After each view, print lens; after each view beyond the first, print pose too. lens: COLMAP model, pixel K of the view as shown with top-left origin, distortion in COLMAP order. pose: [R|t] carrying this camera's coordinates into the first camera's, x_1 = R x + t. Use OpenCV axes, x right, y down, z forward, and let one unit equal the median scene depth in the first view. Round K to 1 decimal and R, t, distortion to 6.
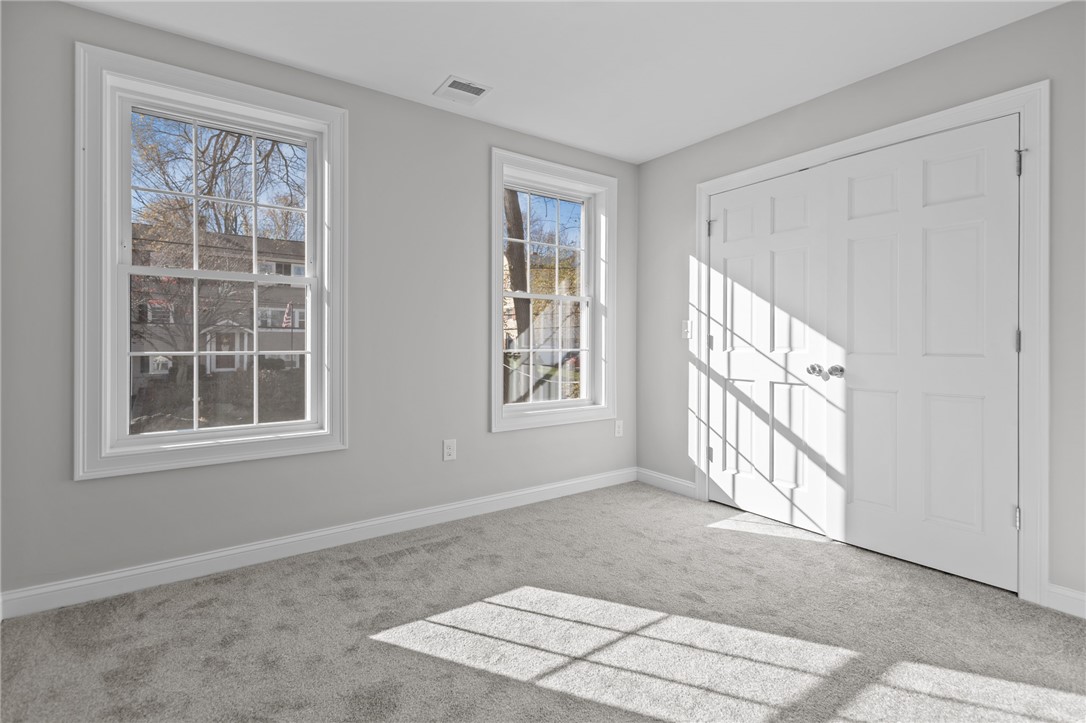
lens RADIAL K [[518.0, 0, 549.6], [0, 518.0, 339.3], [0, 0, 1]] dist [0.005130, -0.000367]
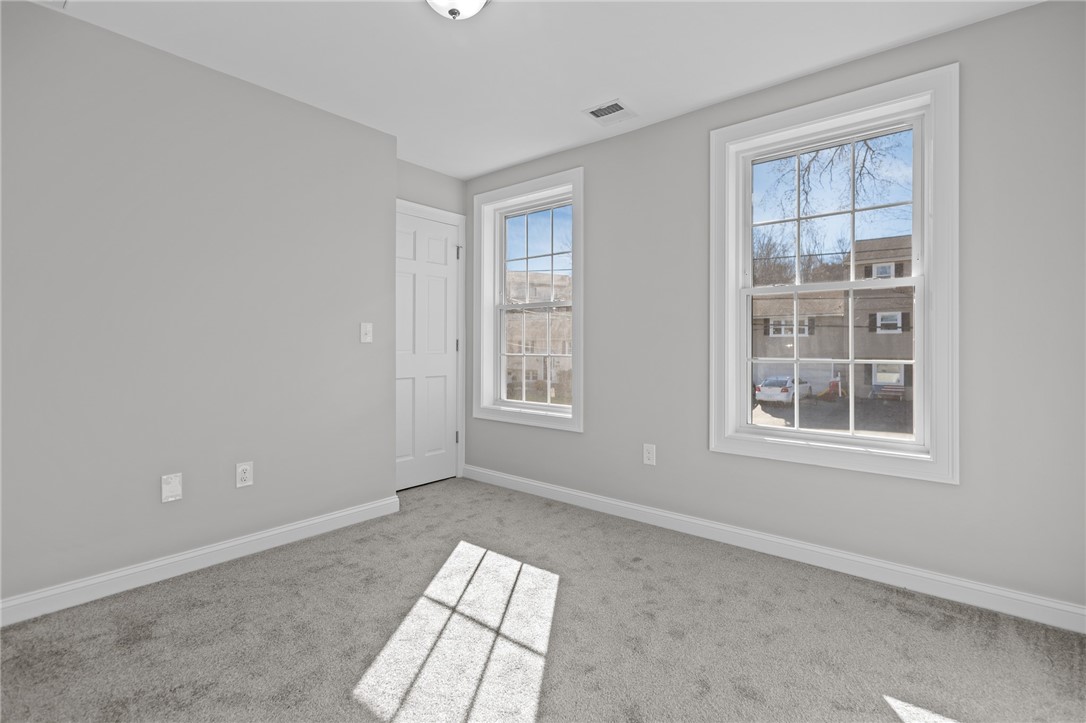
lens RADIAL K [[518.0, 0, 534.3], [0, 518.0, 350.8], [0, 0, 1]] dist [0.005130, -0.000367]
pose [[0.250505, 0.000444, -0.968115, 0.290559], [0.003487, 0.999993, 0.001361, 0.003179], [0.968109, -0.003717, 0.250501, 0.202562]]
